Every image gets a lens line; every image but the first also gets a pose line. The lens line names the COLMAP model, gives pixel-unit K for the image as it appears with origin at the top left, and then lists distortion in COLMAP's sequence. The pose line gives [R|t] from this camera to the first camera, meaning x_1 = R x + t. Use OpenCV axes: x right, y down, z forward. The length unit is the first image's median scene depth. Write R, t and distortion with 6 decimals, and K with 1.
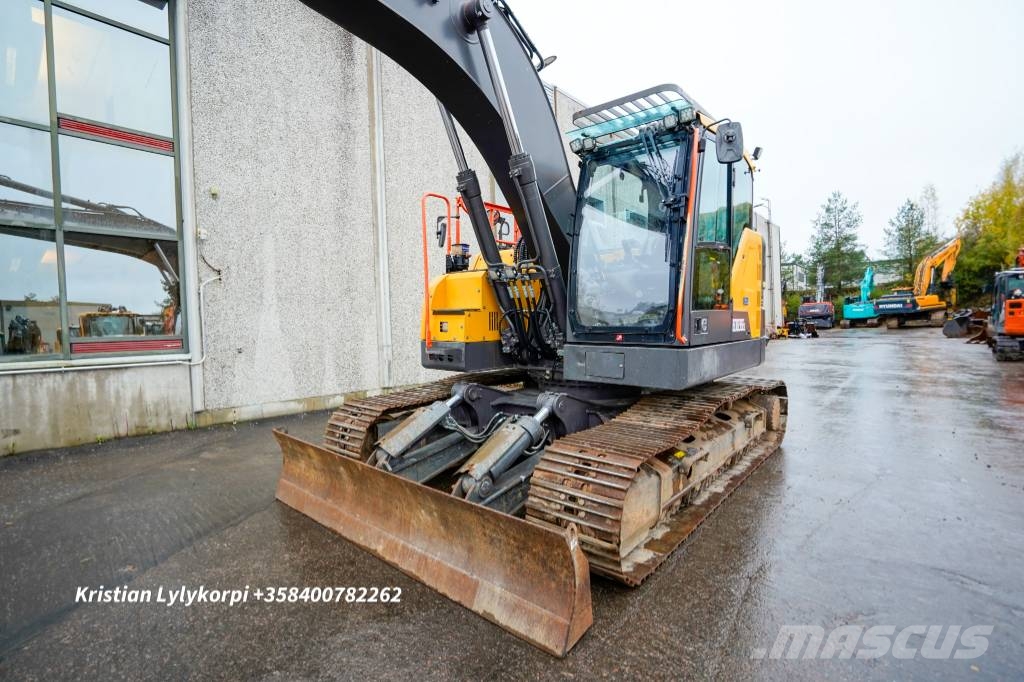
lens RADIAL K [[477.6, 0, 498.0], [0, 477.6, 343.6], [0, 0, 1]] dist [-0.050528, 0.015917]
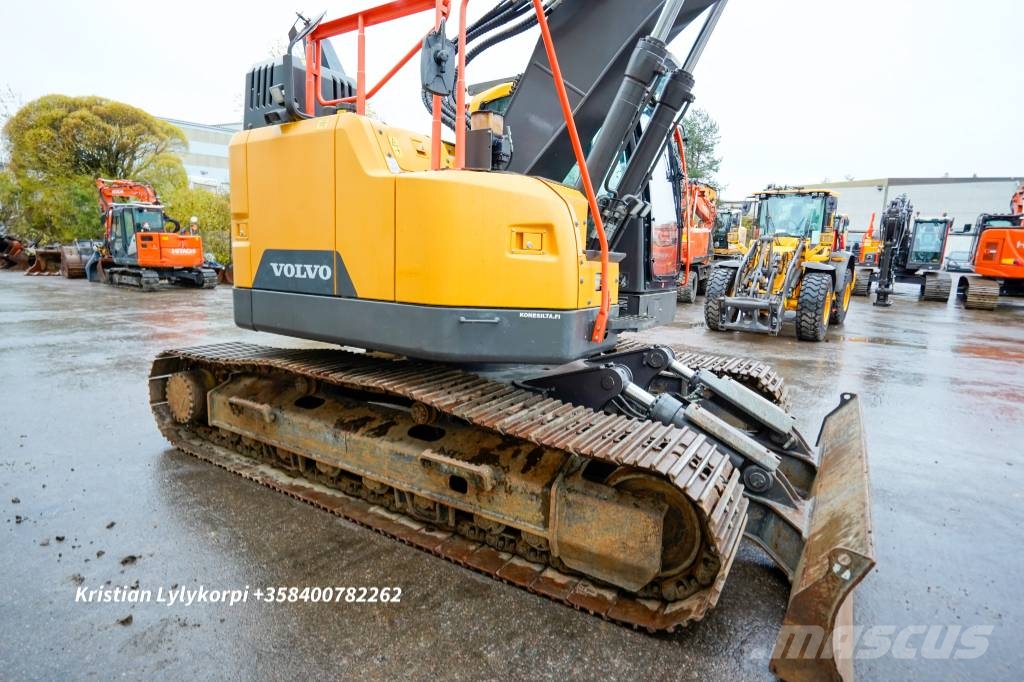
lens RADIAL K [[546.6, 0, 499.5], [0, 546.6, 344.2], [0, 0, 1]] dist [-0.033894, 0.021268]
pose [[-0.152682, -0.153904, 0.976218, -0.509170], [0.023395, 0.986960, 0.159257, -0.045743], [-0.987998, 0.047155, -0.147090, 0.830674]]
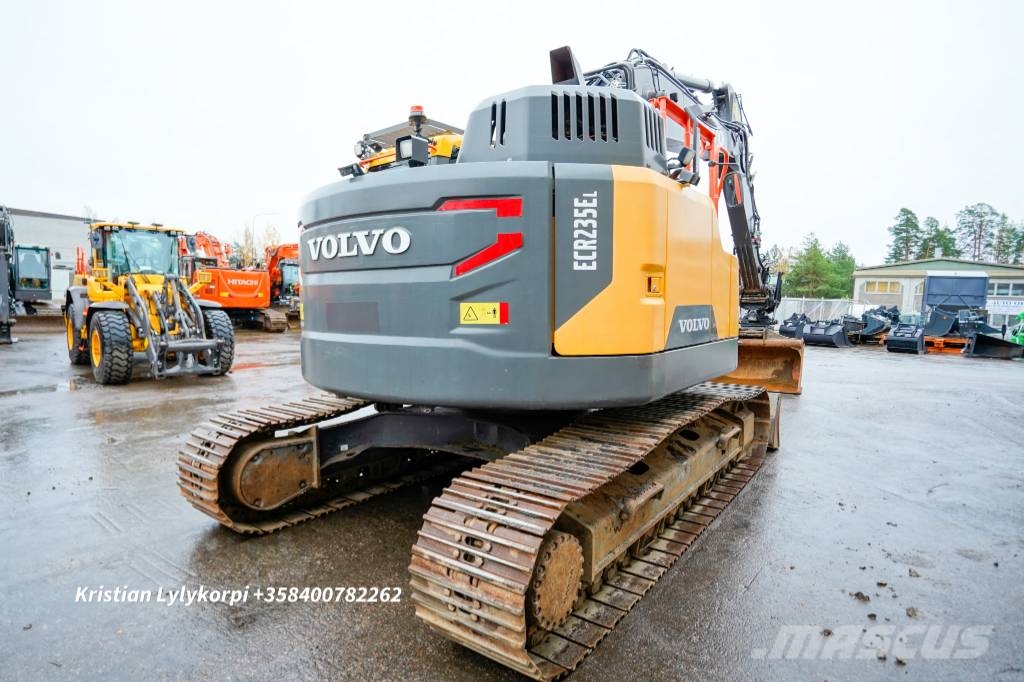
lens RADIAL K [[546.6, 0, 496.0], [0, 546.6, 349.8], [0, 0, 1]] dist [-0.033894, 0.021268]
pose [[-0.997873, 0.018881, -0.062398, 0.229955], [0.009809, 0.989731, 0.142604, -0.089765], [0.064450, 0.141688, -0.987811, 1.442128]]
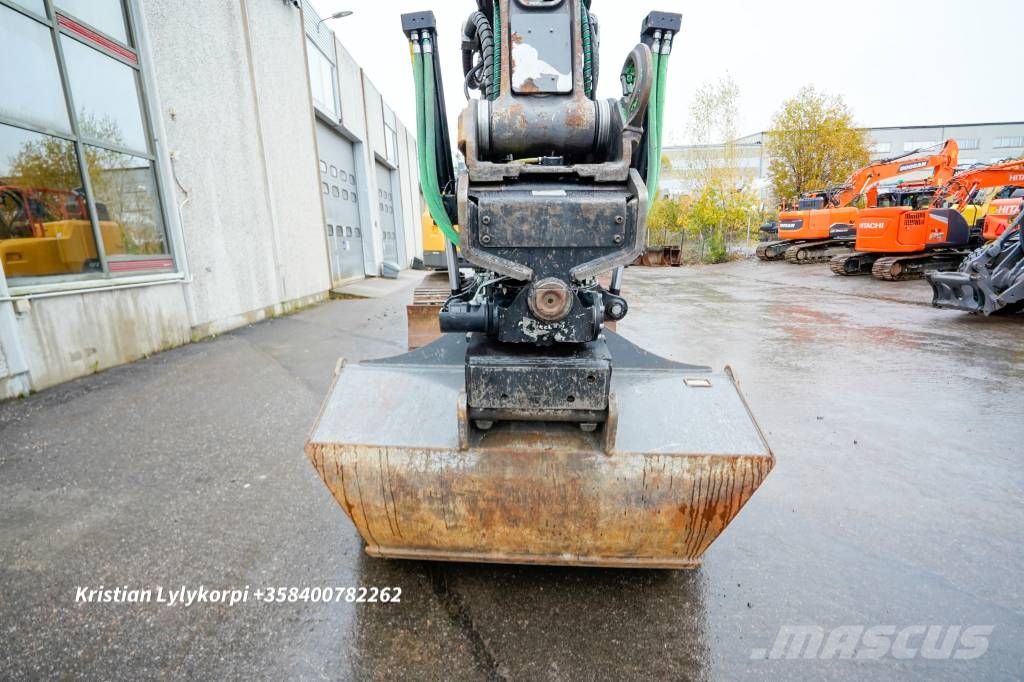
lens RADIAL K [[477.6, 0, 499.8], [0, 477.6, 344.7], [0, 0, 1]] dist [-0.050528, 0.015917]
pose [[0.734788, -0.137236, 0.664268, -0.822898], [0.037694, 0.986067, 0.162023, 0.037419], [-0.677248, -0.094014, 0.729723, -0.266218]]
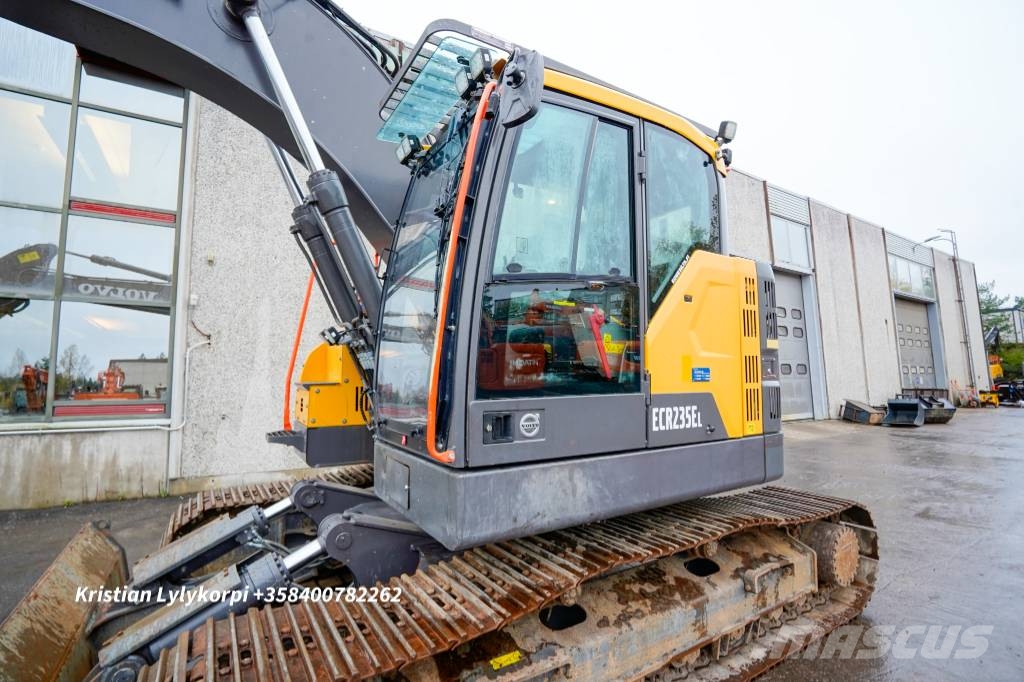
lens RADIAL K [[477.6, 0, 502.2], [0, 477.6, 343.2], [0, 0, 1]] dist [-0.050528, 0.015917]
pose [[0.956666, -0.012739, -0.290908, 0.294518], [-0.022444, 0.992845, -0.117284, -0.036259], [0.290321, 0.118730, 0.949535, 0.237399]]
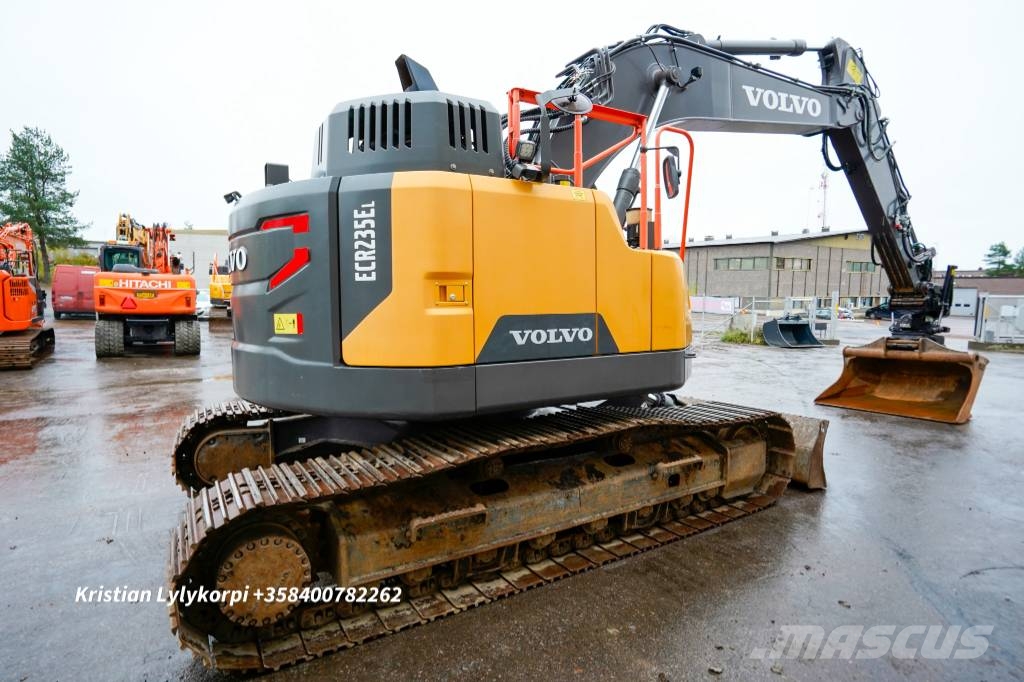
lens RADIAL K [[546.6, 0, 496.2], [0, 546.6, 348.6], [0, 0, 1]] dist [-0.033894, 0.021268]
pose [[-0.950136, -0.005085, 0.311793, -0.095677], [0.036752, 0.991073, 0.128159, -0.088292], [-0.309661, 0.133227, -0.941467, 1.393207]]
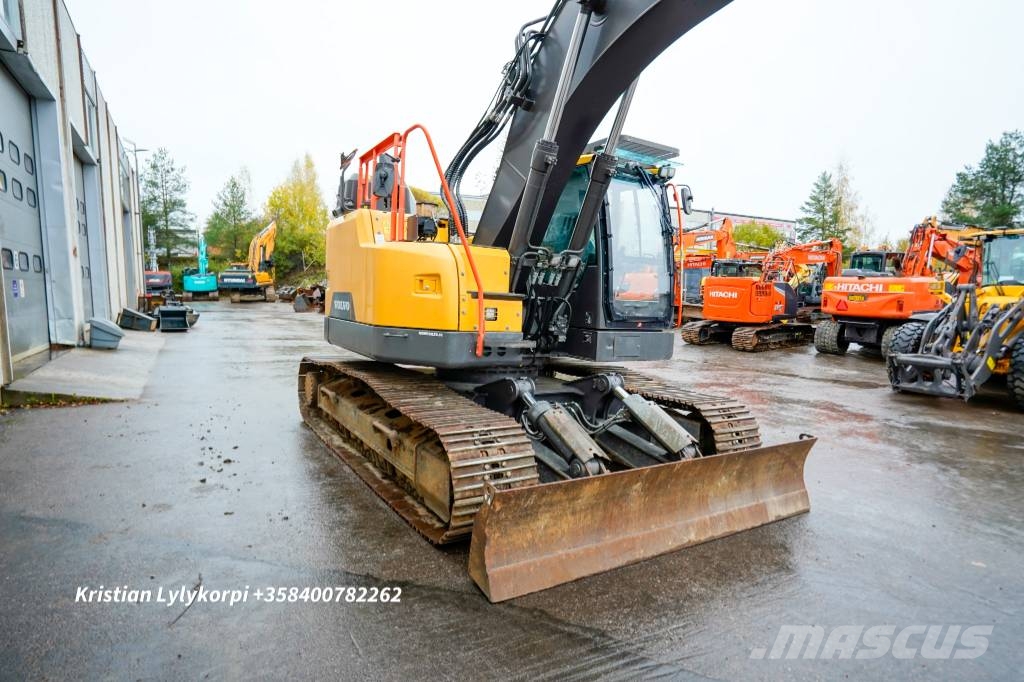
lens RADIAL K [[546.6, 0, 497.9], [0, 546.6, 343.4], [0, 0, 1]] dist [-0.033894, 0.021268]
pose [[0.301006, -0.055974, 0.951978, -0.675972], [0.008712, 0.998396, 0.055949, -0.024551], [-0.953582, -0.008548, 0.301011, 0.482389]]
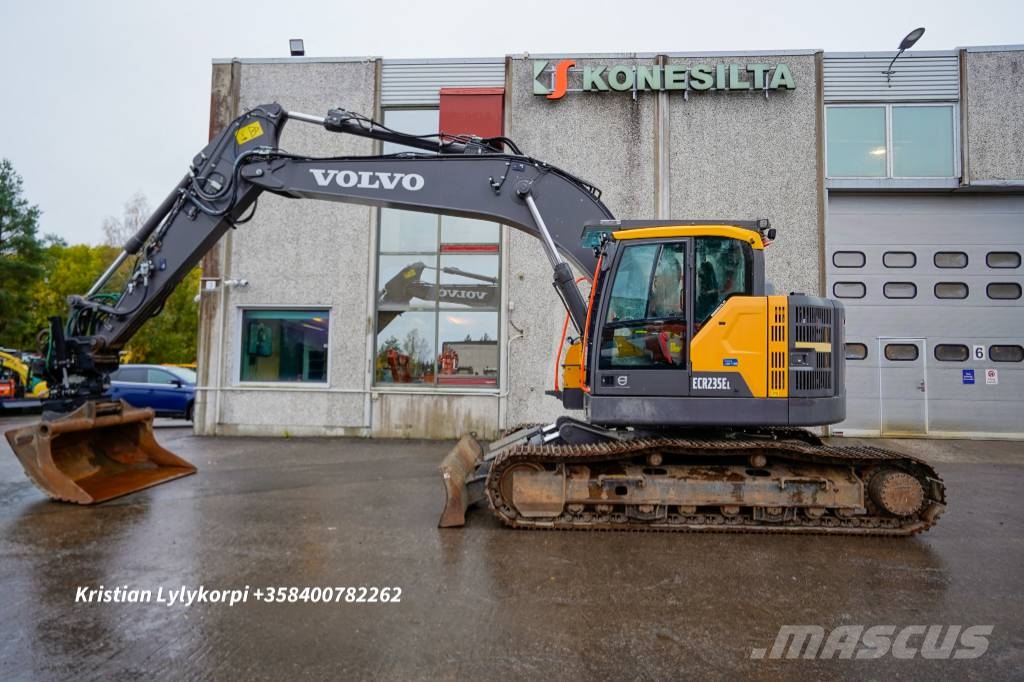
lens RADIAL K [[612.0, 0, 512.9], [0, 612.0, 345.6], [0, 0, 1]] dist [-0.021775, 0.021497]
pose [[0.636000, -0.000963, -0.771688, 0.801570], [-0.058385, 0.997073, -0.049363, -0.020275], [0.769477, 0.076451, 0.634082, -0.172923]]
